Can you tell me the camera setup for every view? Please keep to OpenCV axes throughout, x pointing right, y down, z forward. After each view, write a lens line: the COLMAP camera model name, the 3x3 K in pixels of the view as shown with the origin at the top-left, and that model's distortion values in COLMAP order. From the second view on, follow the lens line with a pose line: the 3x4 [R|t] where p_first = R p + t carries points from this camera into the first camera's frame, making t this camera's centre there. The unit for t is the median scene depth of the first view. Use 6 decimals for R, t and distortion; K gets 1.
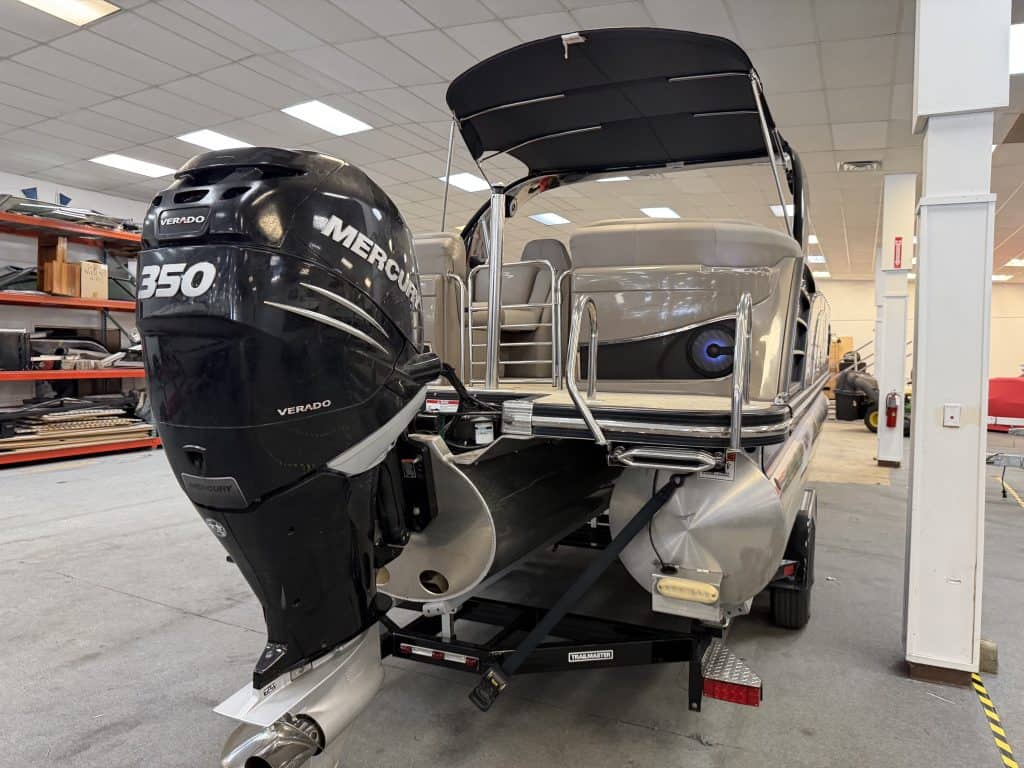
lens RADIAL K [[729.6, 0, 512.0], [0, 729.6, 384.0], [0, 0, 1]] dist [0.027075, -0.000685]
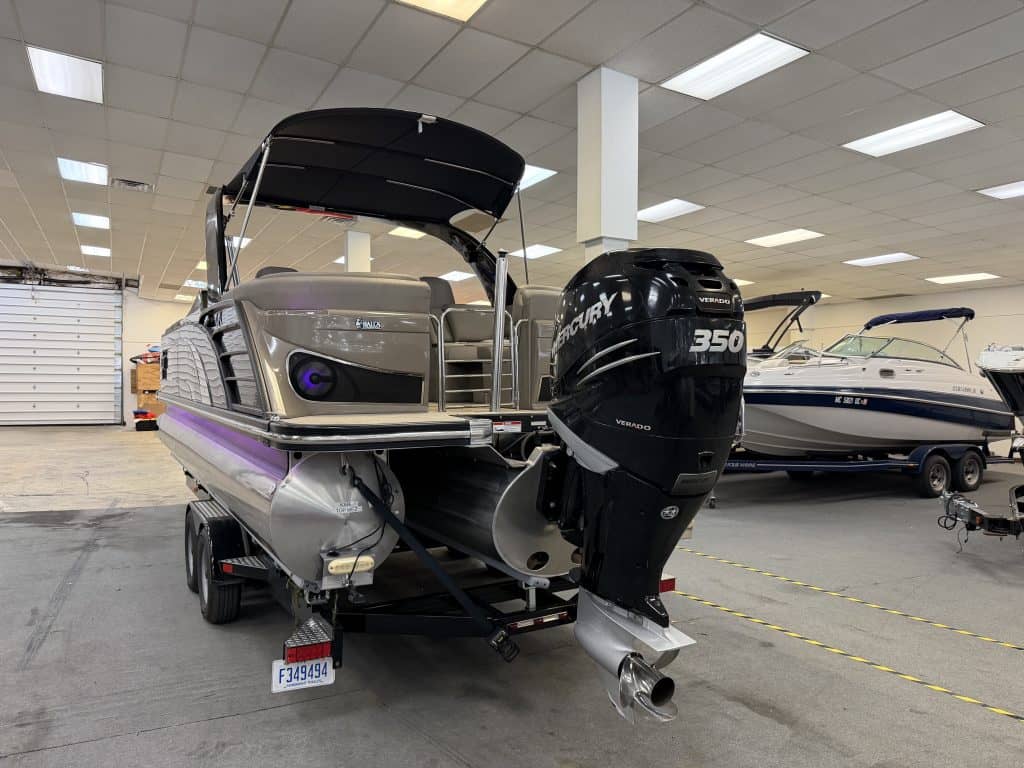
lens RADIAL K [[729.6, 0, 512.0], [0, 729.6, 384.0], [0, 0, 1]] dist [0.027075, -0.000685]
pose [[0.578421, -0.013737, 0.815623, -1.117542], [0.034806, 0.999363, -0.007852, -0.032309], [-0.814995, 0.032930, 0.578531, 0.278497]]
